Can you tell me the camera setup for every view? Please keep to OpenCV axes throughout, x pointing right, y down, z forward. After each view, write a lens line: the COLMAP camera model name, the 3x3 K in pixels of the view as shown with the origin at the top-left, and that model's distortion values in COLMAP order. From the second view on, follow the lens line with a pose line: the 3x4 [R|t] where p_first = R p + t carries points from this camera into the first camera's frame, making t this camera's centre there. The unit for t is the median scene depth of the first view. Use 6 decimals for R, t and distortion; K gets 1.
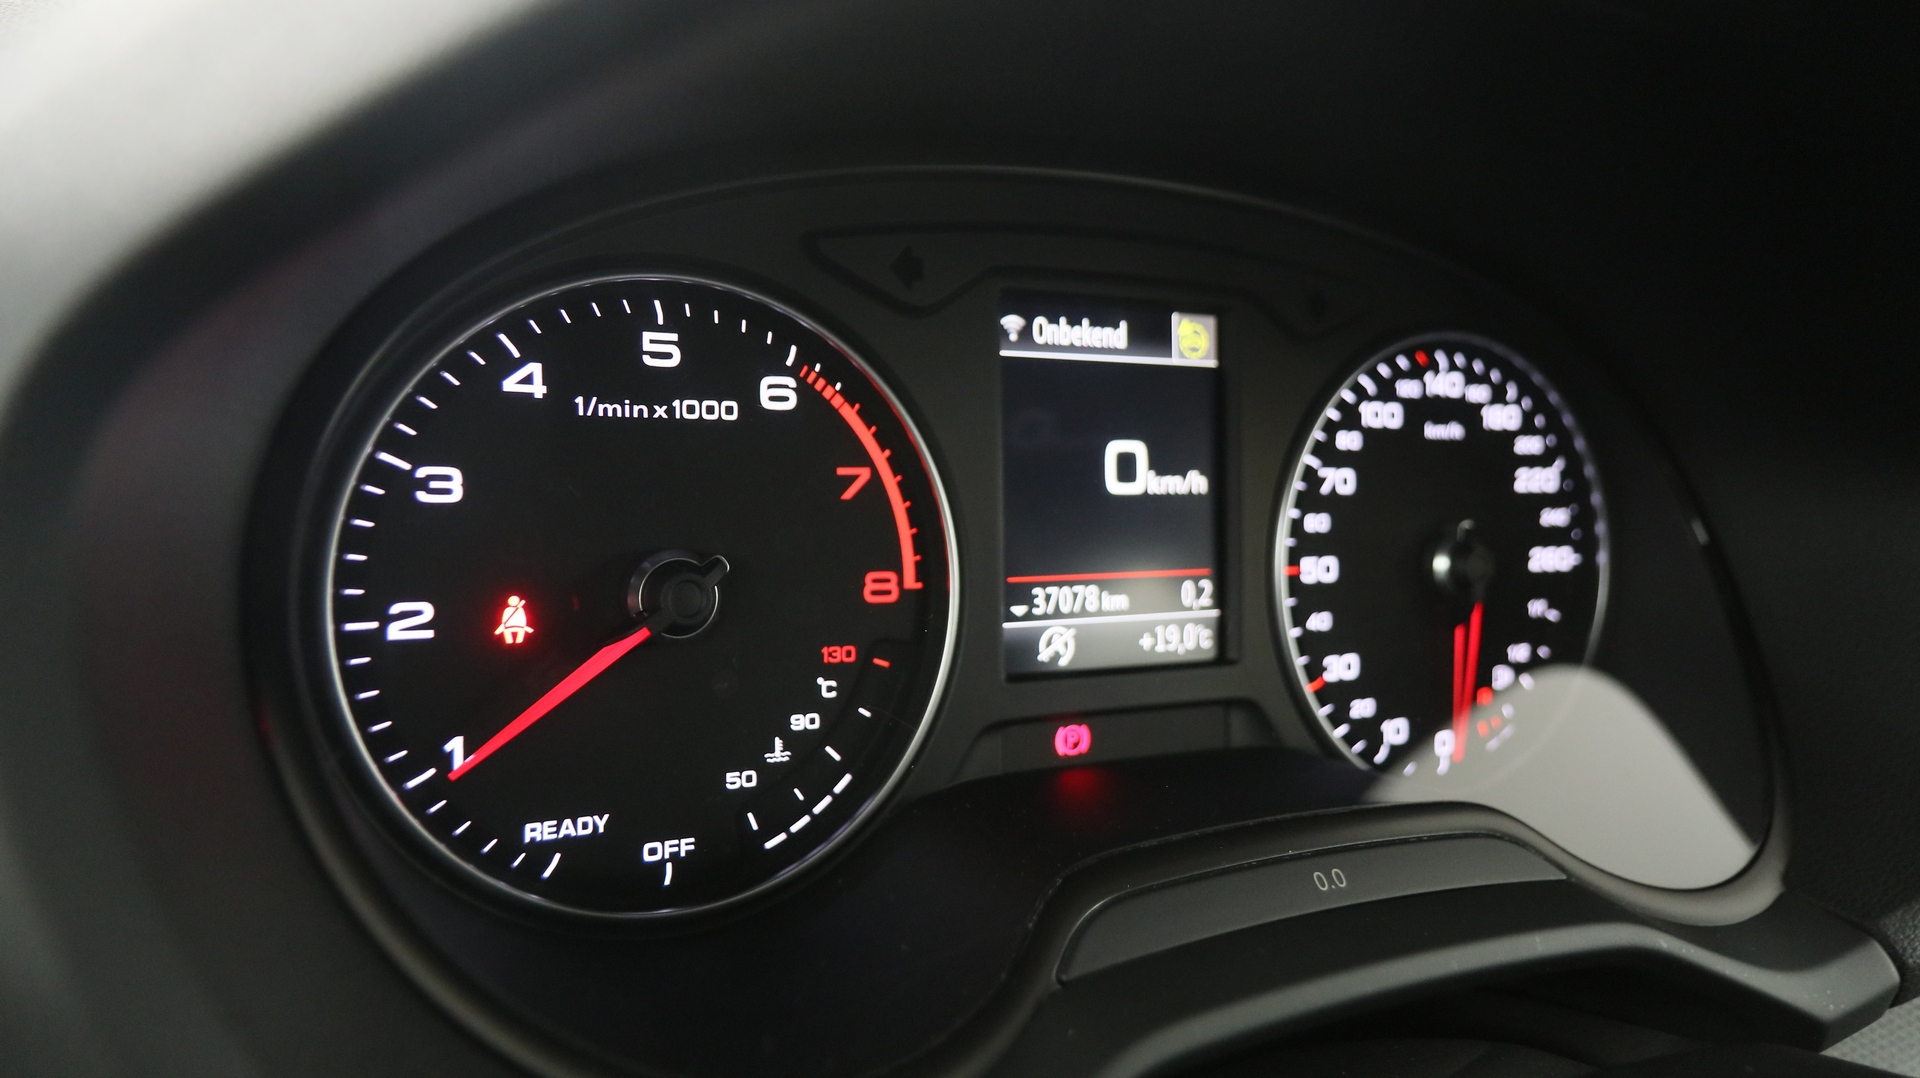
lens RADIAL K [[1440.1, 0, 960.0], [0, 1440.1, 539.0], [0, 0, 1]] dist [-0.014005, -0.001856]
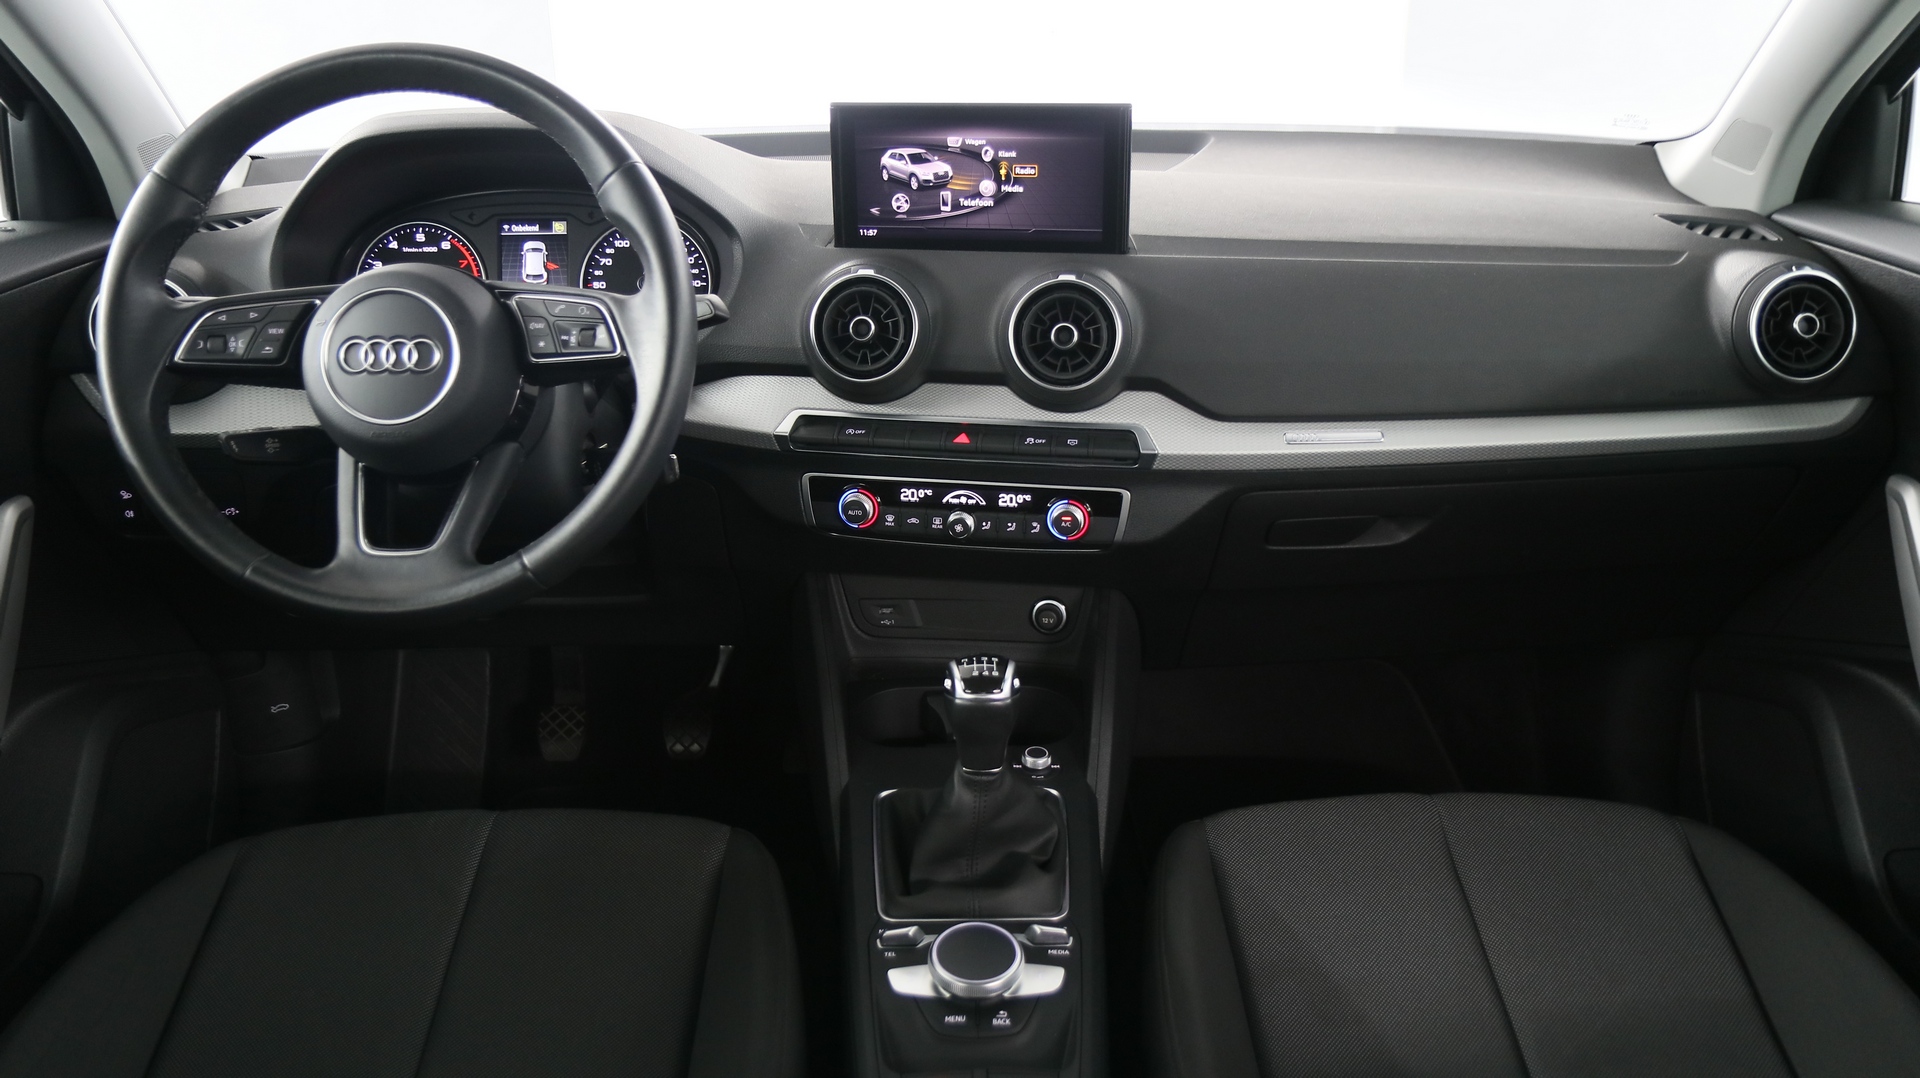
lens RADIAL K [[1474.7, 0, 948.9], [0, 1474.7, 535.6], [0, 0, 1]] dist [-0.006810, -0.001493]
pose [[0.871958, -0.008751, -0.489503, 2.954645], [-0.006178, 0.999564, -0.028875, 0.789510], [0.489542, 0.028202, 0.871524, -1.920392]]
